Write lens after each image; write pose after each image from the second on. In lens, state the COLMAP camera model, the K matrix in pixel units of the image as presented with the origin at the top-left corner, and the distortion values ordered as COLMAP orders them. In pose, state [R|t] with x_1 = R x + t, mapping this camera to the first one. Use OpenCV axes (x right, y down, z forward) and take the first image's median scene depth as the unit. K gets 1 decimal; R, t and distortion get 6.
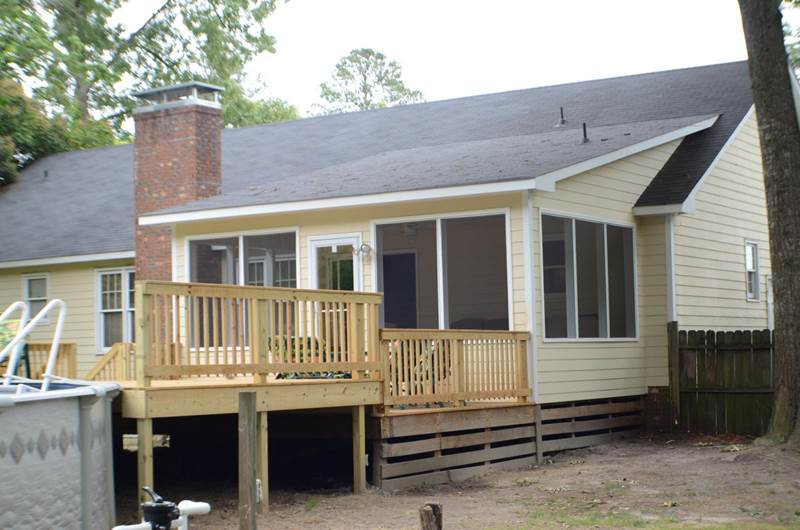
lens RADIAL K [[1445.8, 0, 400.0], [0, 1445.8, 265.0], [0, 0, 1]] dist [0.006772, -0.044960]
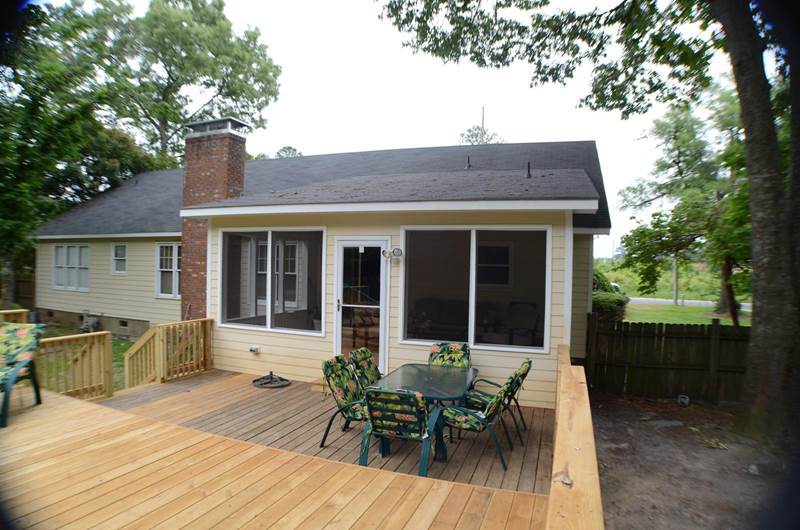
lens RADIAL K [[503.5, 0, 397.6], [0, 503.5, 272.4], [0, 0, 1]] dist [-0.161642, 0.001159]
pose [[0.974983, 0.043146, 0.218050, -0.076895], [-0.059559, 0.995819, 0.069268, -0.016659], [-0.214149, -0.080522, 0.973476, 0.476055]]
